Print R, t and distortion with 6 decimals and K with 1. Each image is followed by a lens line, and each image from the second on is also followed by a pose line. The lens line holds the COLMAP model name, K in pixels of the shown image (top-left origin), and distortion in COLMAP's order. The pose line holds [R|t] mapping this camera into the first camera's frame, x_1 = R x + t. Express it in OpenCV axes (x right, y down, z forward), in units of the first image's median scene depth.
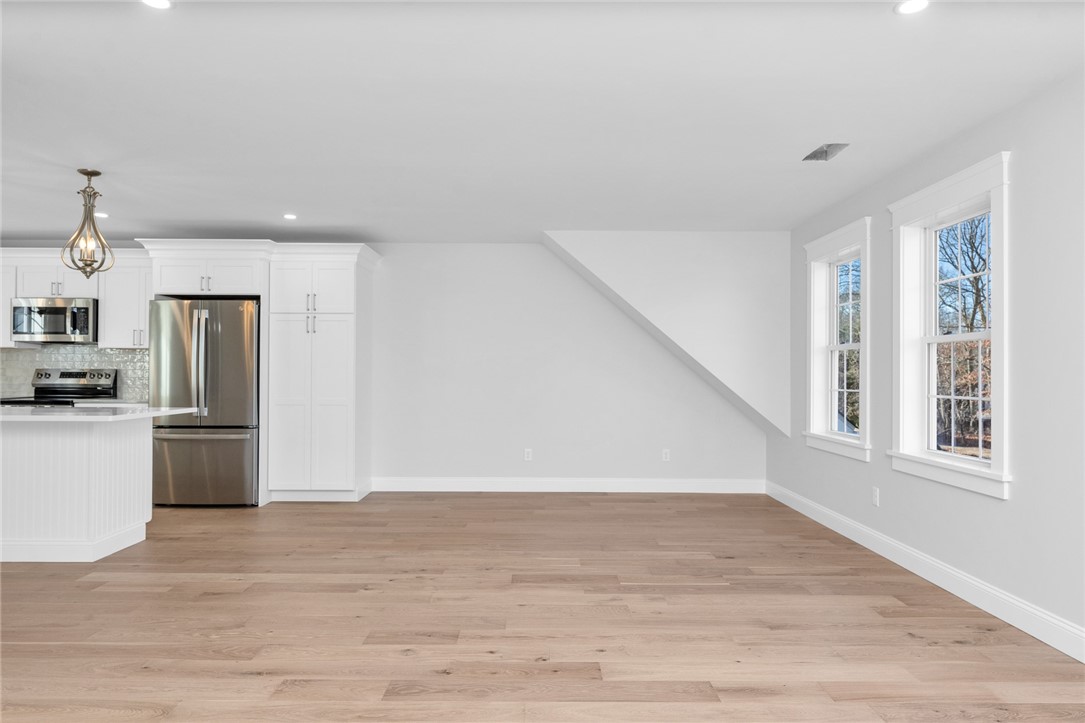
lens RADIAL K [[666.8, 0, 542.5], [0, 666.8, 361.5], [0, 0, 1]] dist [-0.002251, -0.000784]
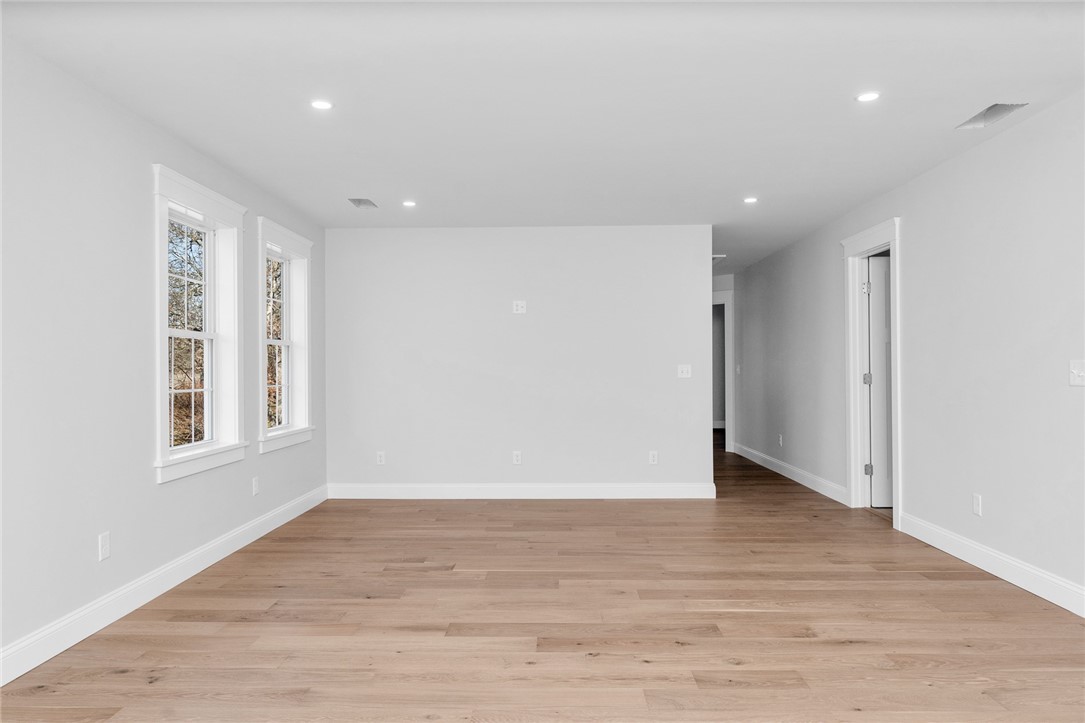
lens RADIAL K [[696.2, 0, 542.5], [0, 696.2, 361.5], [0, 0, 1]] dist [0.005042, 0.001383]
pose [[-0.999603, 0.001712, 0.028118, 0.043686], [0.000996, 0.999676, -0.025446, 0.034983], [-0.028153, -0.025408, -0.999281, 2.019344]]
